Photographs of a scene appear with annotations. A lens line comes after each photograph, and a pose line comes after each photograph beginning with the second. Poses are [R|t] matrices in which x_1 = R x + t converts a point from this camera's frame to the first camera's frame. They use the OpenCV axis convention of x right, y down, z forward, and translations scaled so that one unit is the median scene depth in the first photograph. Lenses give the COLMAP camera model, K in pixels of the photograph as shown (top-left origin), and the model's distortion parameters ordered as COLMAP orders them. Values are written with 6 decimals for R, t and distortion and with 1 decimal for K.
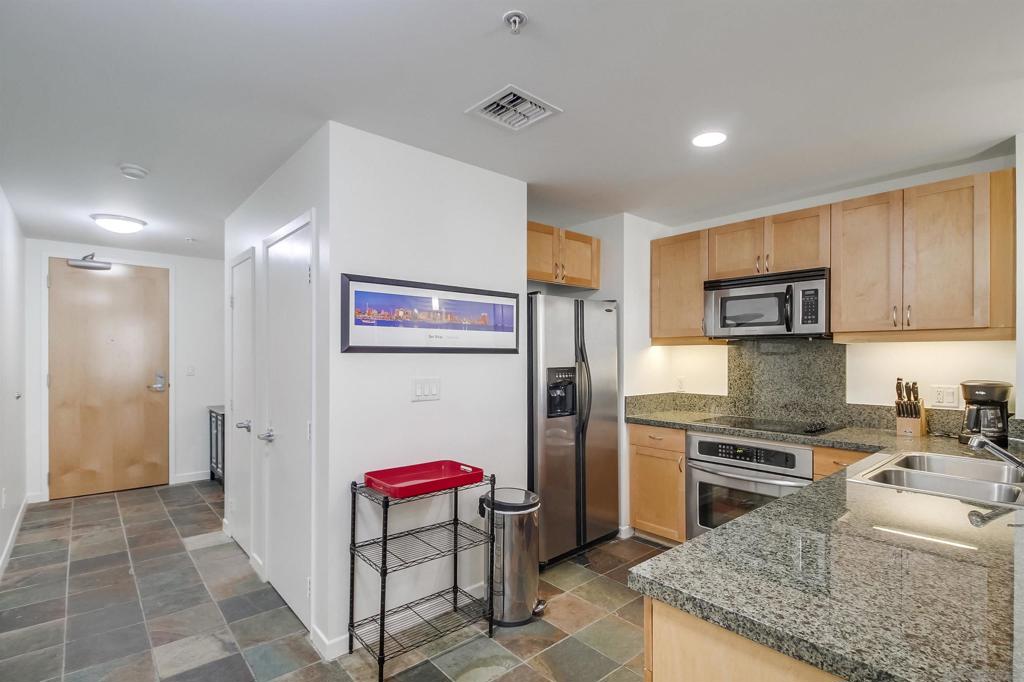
lens RADIAL K [[489.5, 0, 521.0], [0, 489.5, 356.3], [0, 0, 1]] dist [0.019458, -0.011659]
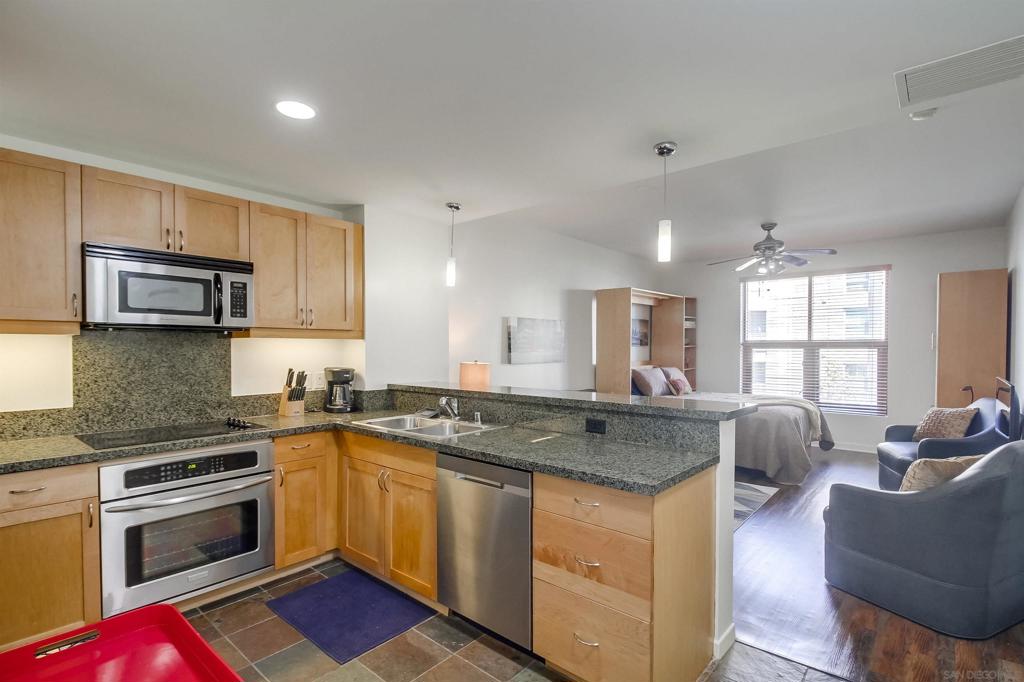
lens RADIAL K [[489.5, 0, 521.0], [0, 489.5, 356.3], [0, 0, 1]] dist [0.019458, -0.011659]
pose [[-0.137008, -0.018611, 0.990395, -0.446447], [0.000089, 0.999823, 0.018801, -0.007120], [-0.990570, 0.002664, -0.136982, 0.567255]]
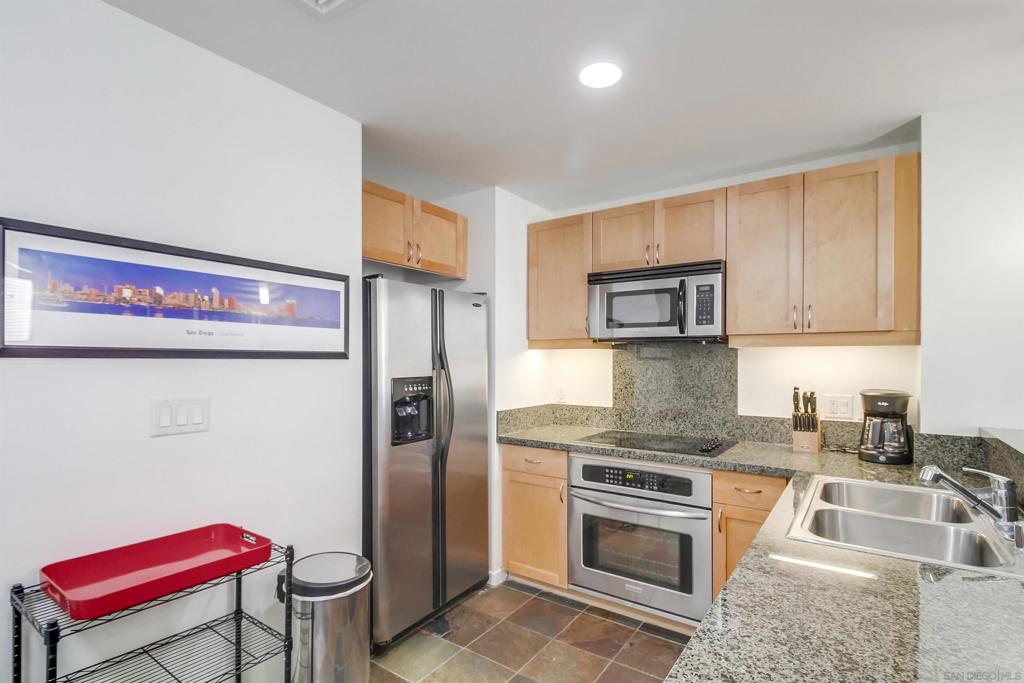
lens RADIAL K [[492.0, 0, 519.2], [0, 492.0, 360.5], [0, 0, 1]] dist [0.012672, -0.000831]
pose [[0.971975, 0.000617, 0.235083, 0.066928], [-0.000704, 1.000000, 0.000287, -0.003424], [-0.235083, -0.000444, 0.971975, 0.232570]]
